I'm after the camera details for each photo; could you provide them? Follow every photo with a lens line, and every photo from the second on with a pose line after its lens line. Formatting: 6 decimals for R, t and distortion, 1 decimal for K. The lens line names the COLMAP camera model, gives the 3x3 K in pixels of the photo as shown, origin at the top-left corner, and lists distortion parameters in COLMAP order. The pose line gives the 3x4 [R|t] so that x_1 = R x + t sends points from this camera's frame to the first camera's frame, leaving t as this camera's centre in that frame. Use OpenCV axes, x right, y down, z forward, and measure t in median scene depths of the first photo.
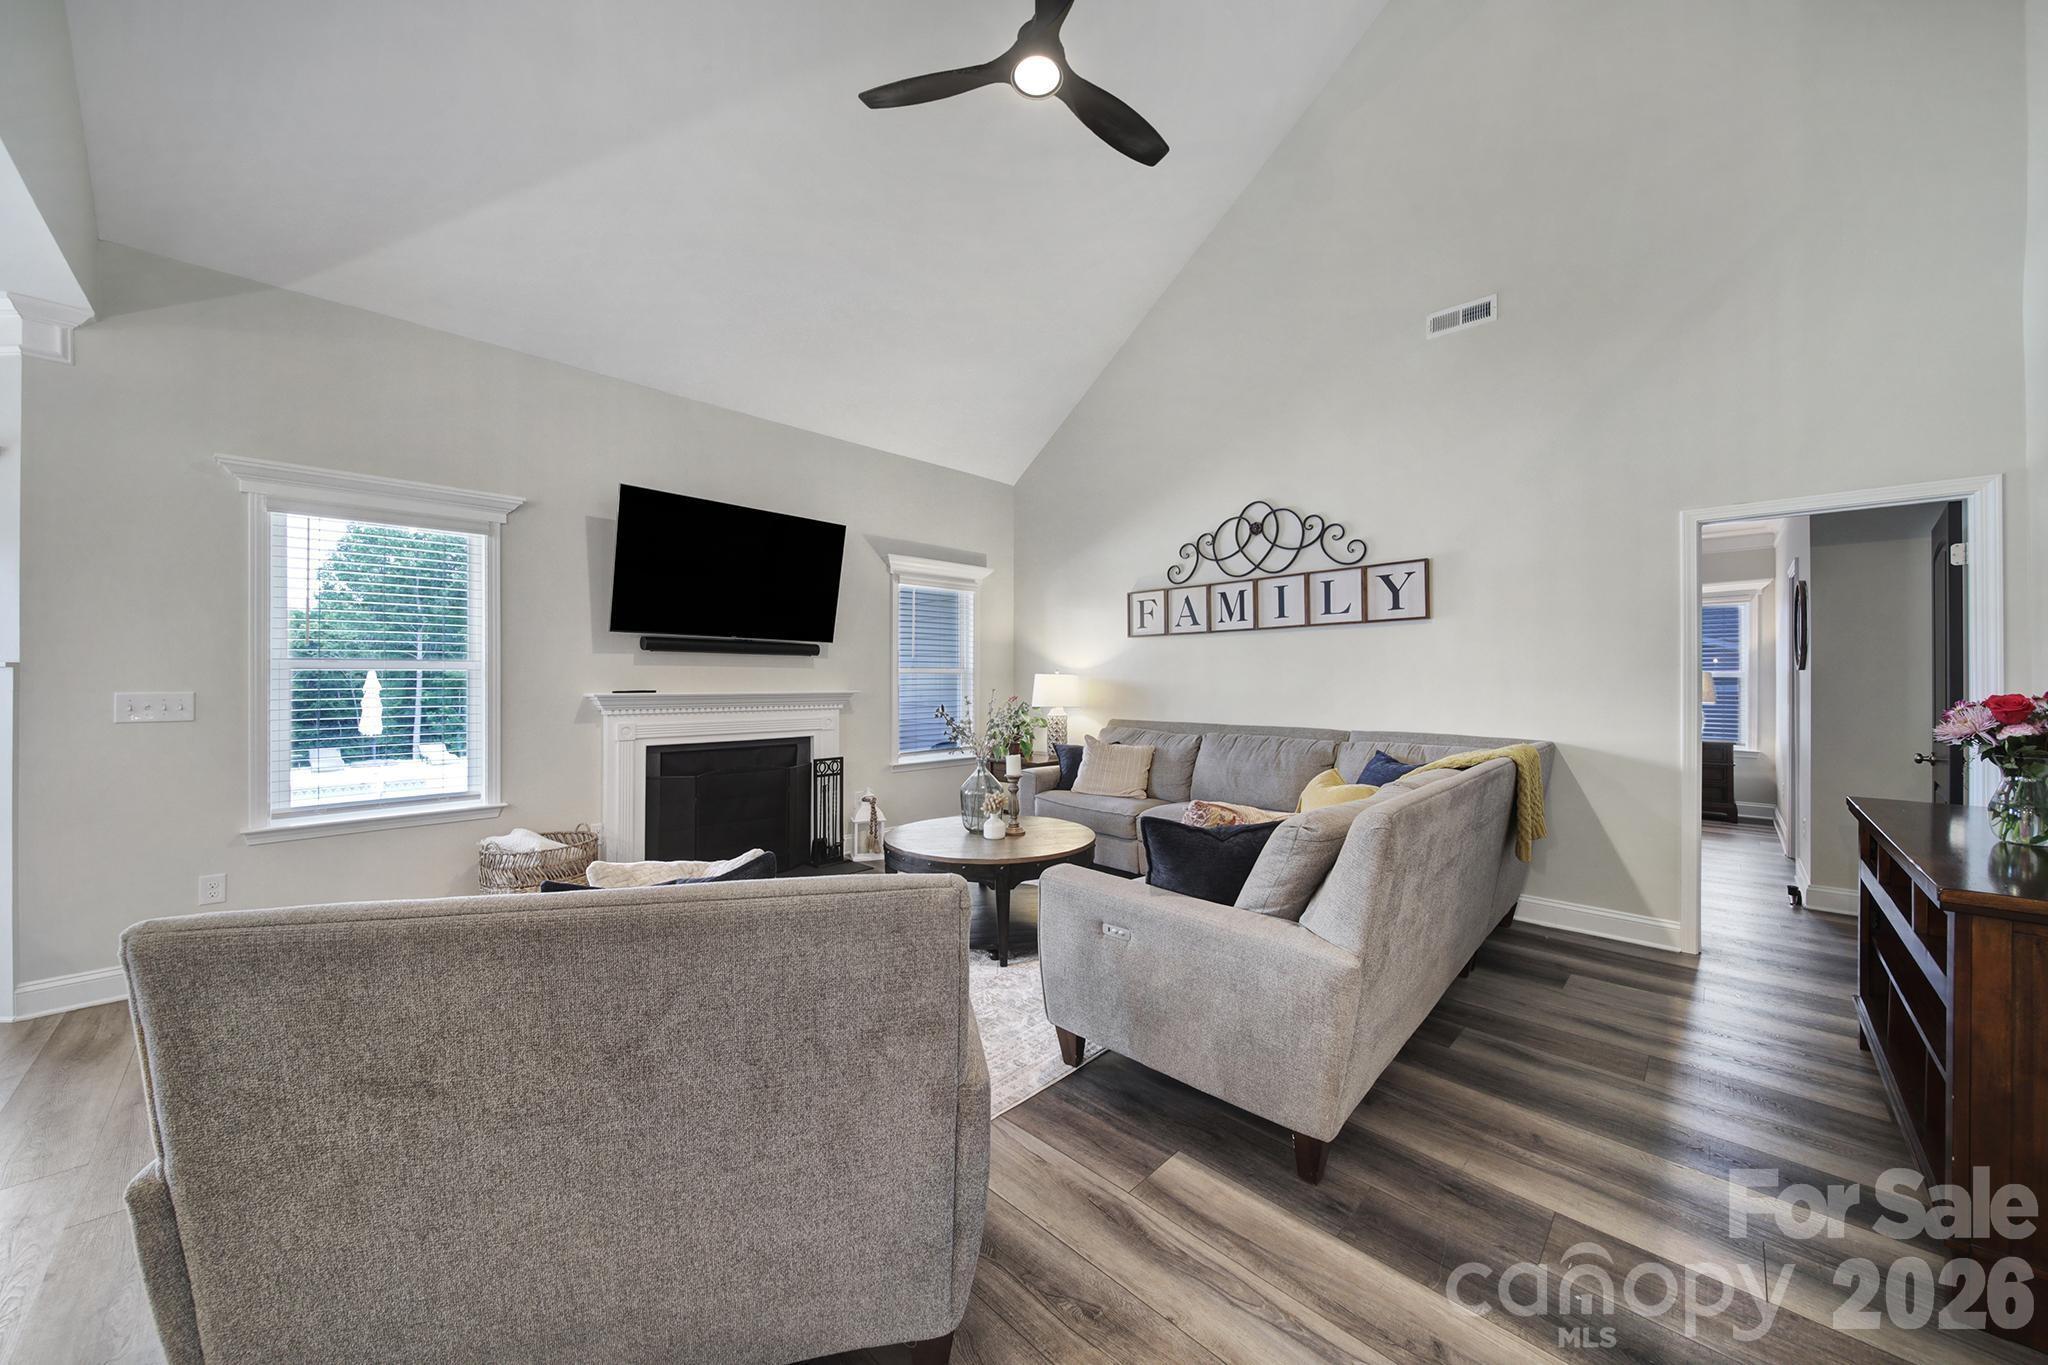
lens RADIAL K [[725.3, 0, 1026.8], [0, 725.3, 684.4], [0, 0, 1]] dist [-0.001697, -0.000867]
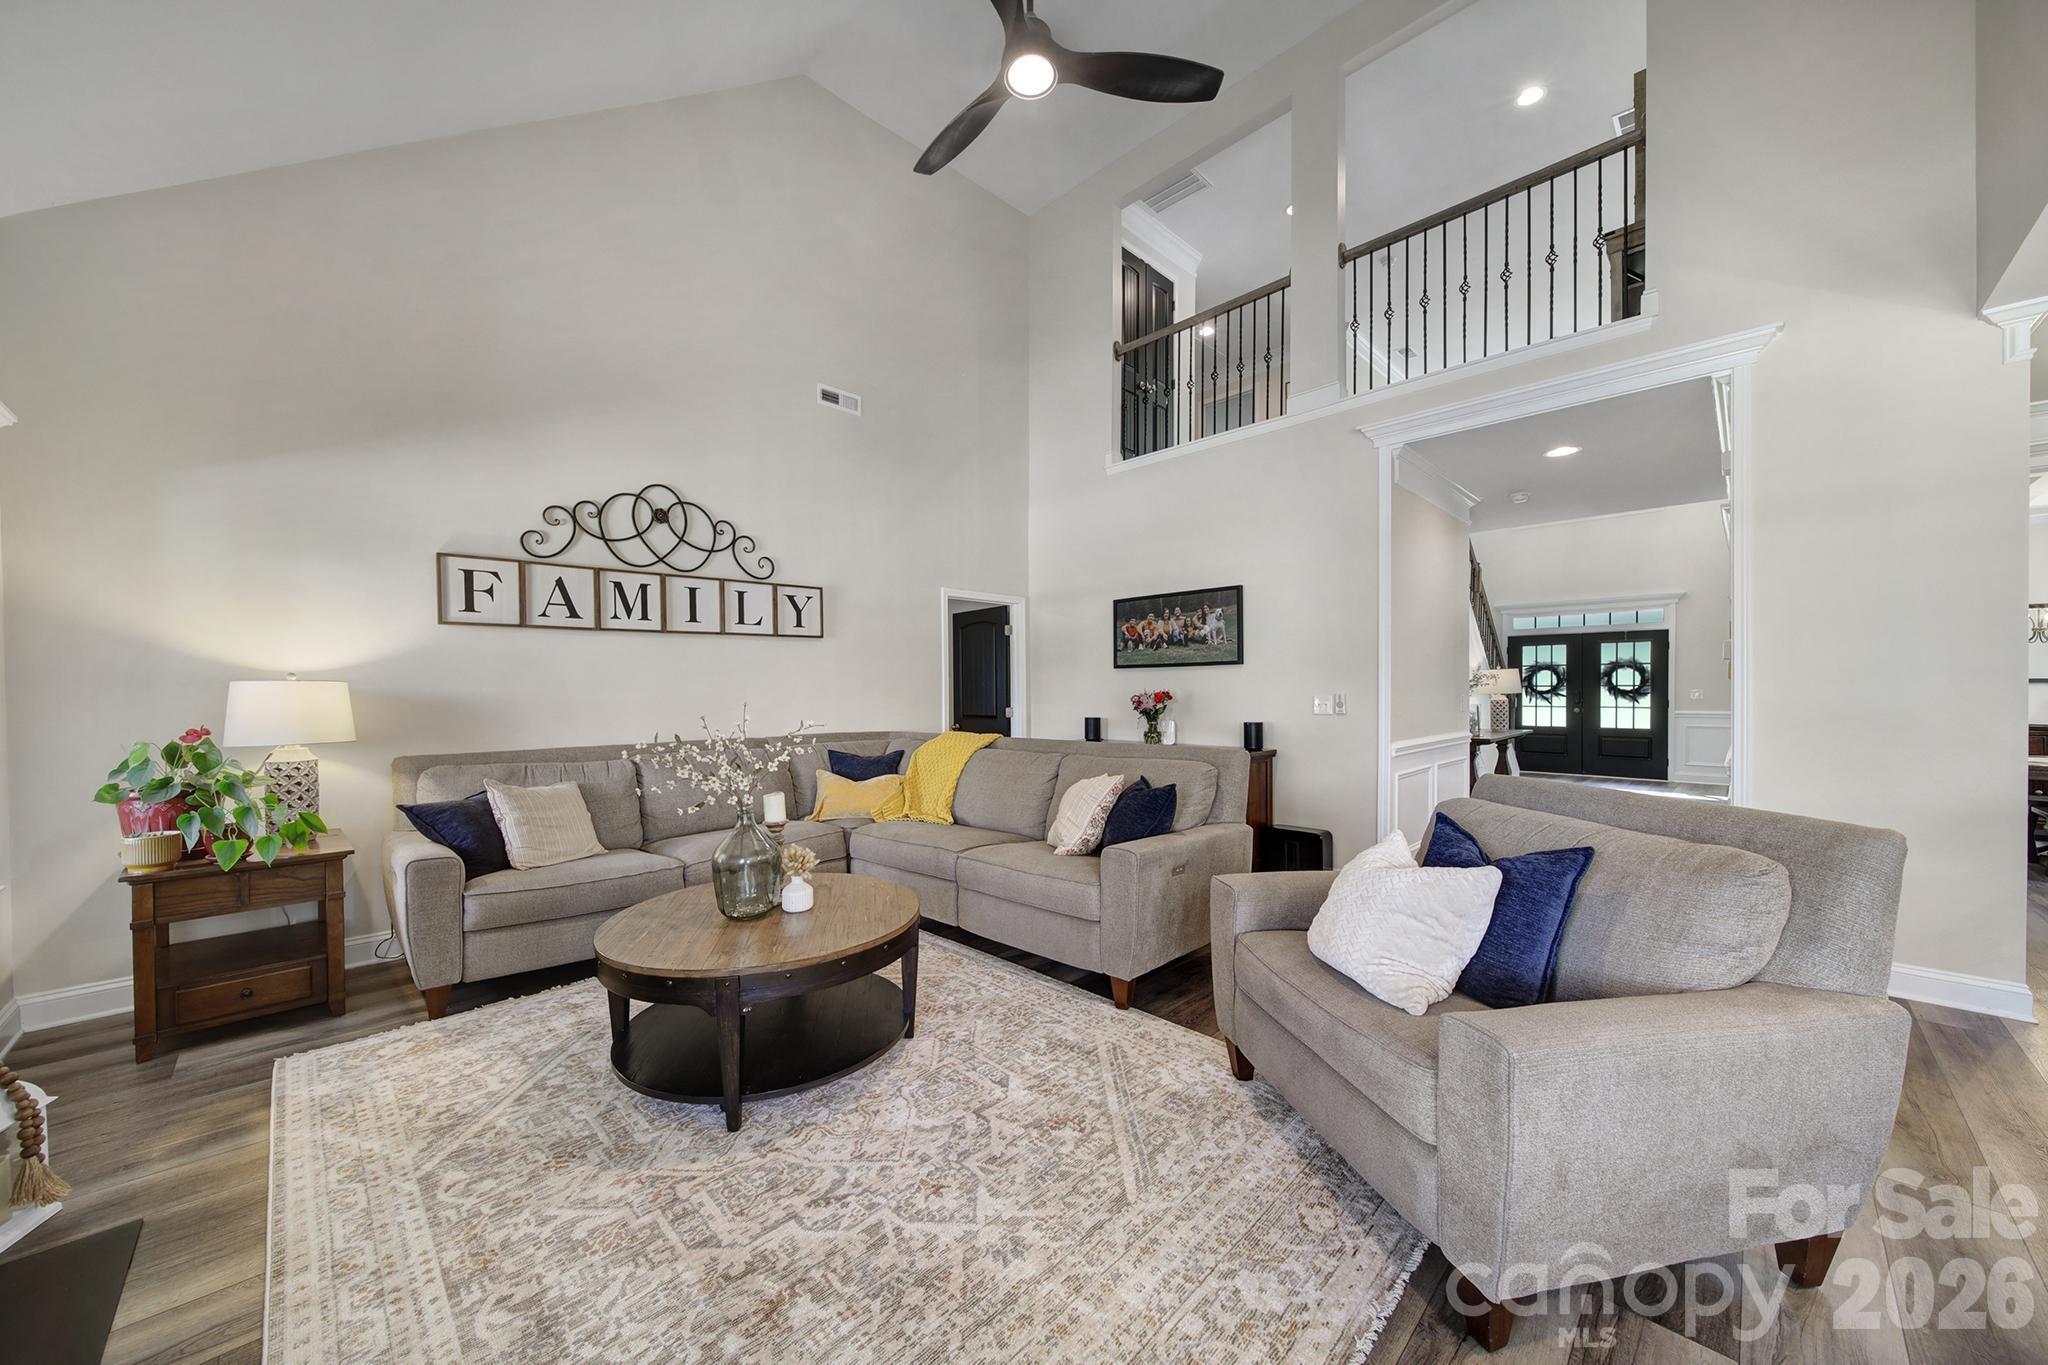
lens RADIAL K [[725.3, 0, 1018.1], [0, 725.3, 700.8], [0, 0, 1]] dist [-0.001697, -0.000867]
pose [[0.015845, -0.019244, 0.999689, -0.539148], [0.012089, 0.999745, 0.019053, -0.004541], [-0.999801, 0.011783, 0.016074, 0.550324]]
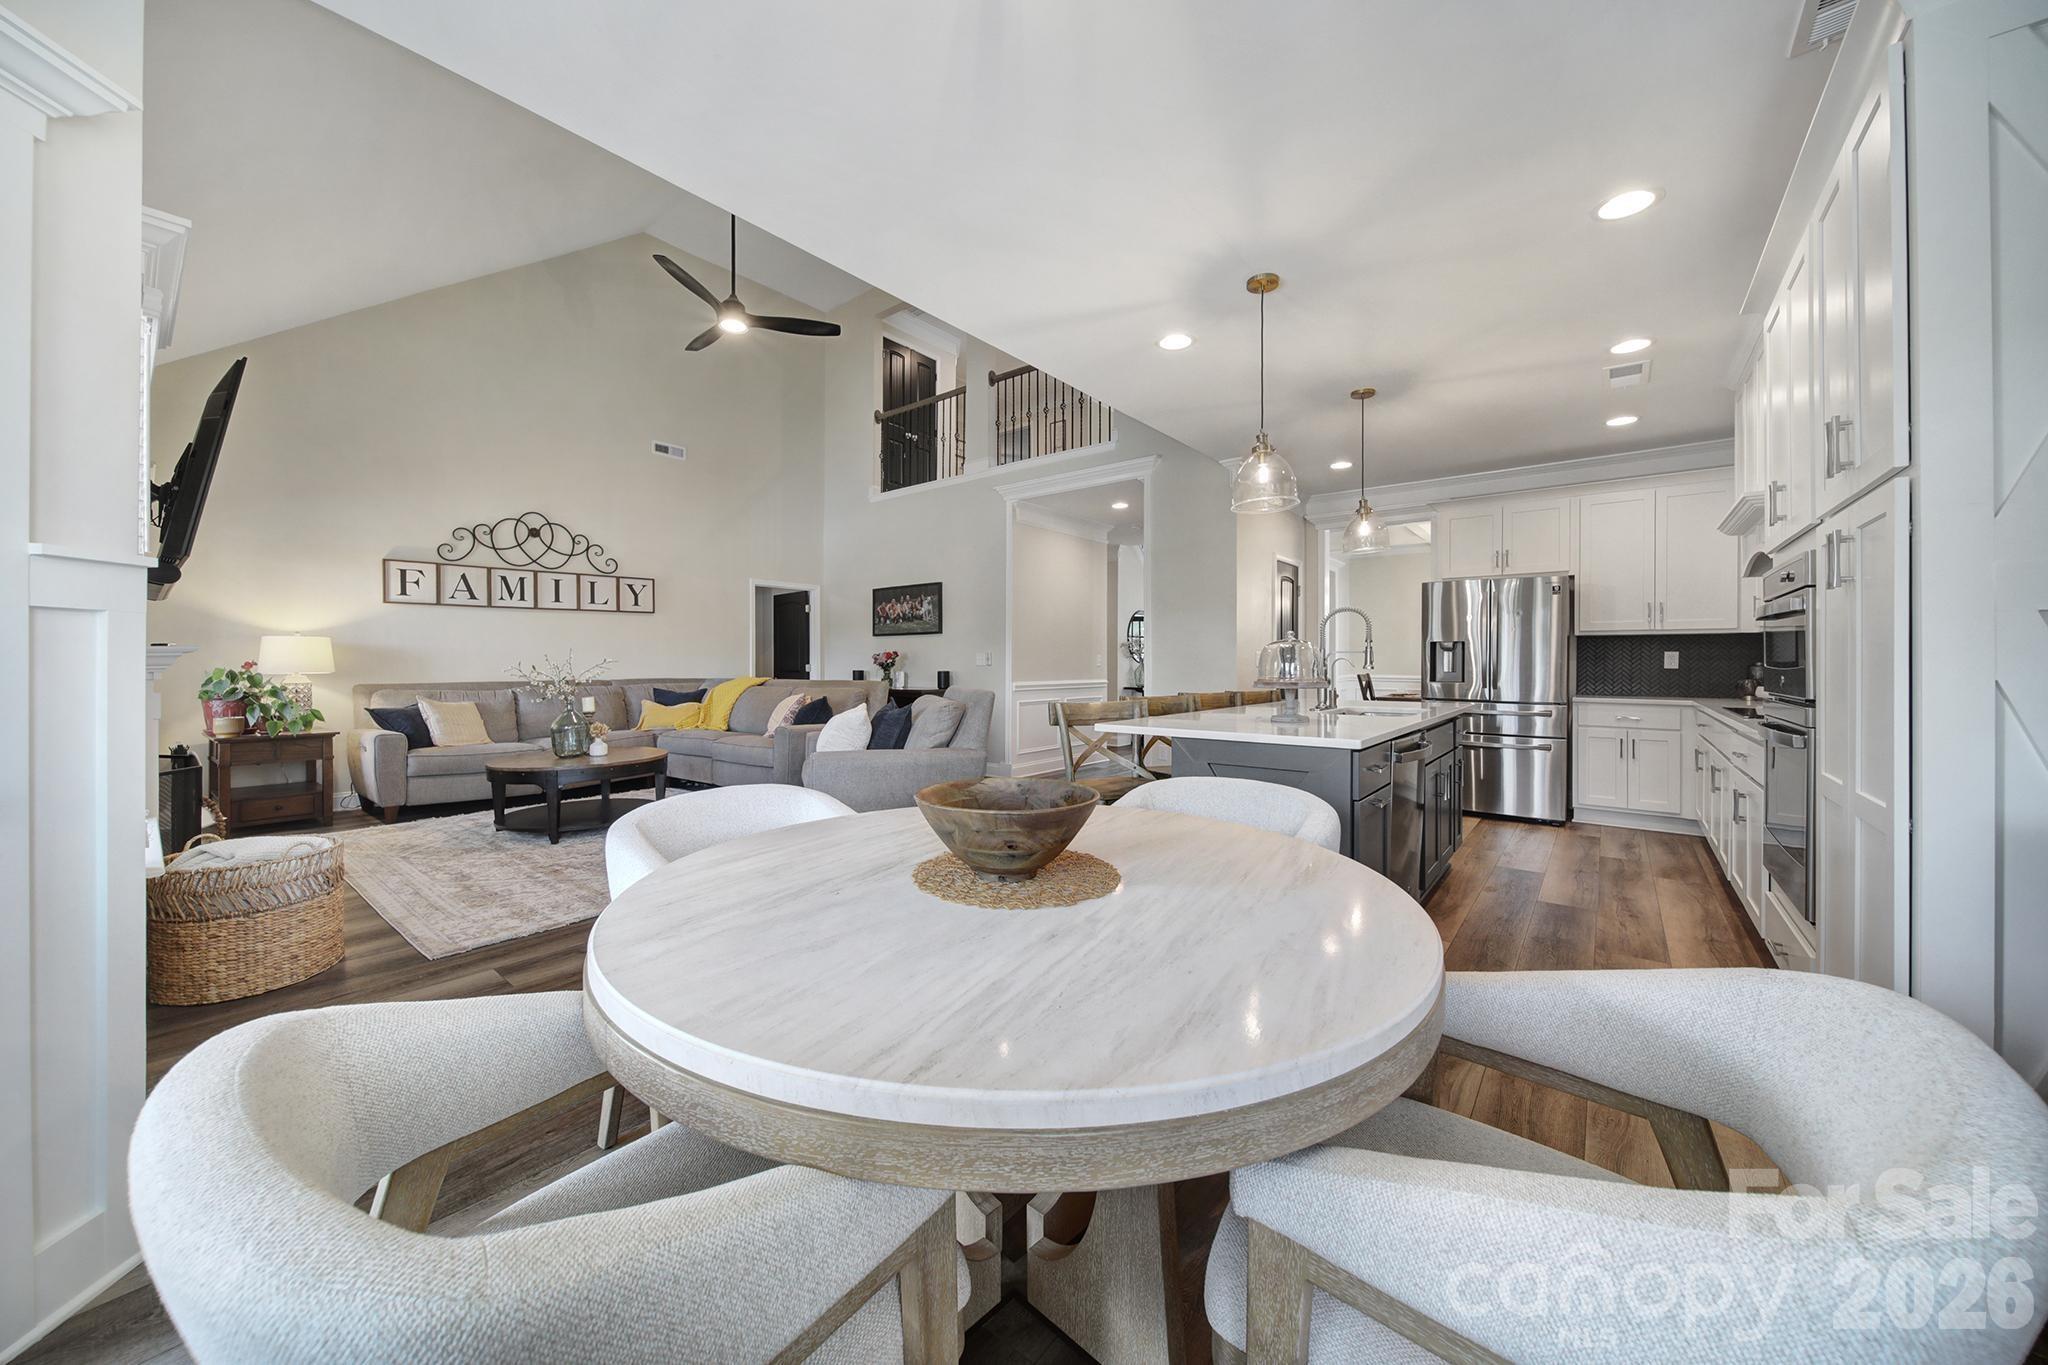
lens RADIAL K [[725.3, 0, 1026.6], [0, 725.3, 666.9], [0, 0, 1]] dist [-0.001697, -0.000867]
pose [[-0.098248, -0.009826, 0.995113, -1.075188], [0.007347, 0.999917, 0.010599, 0.023203], [-0.995135, 0.008352, -0.098168, 0.230446]]
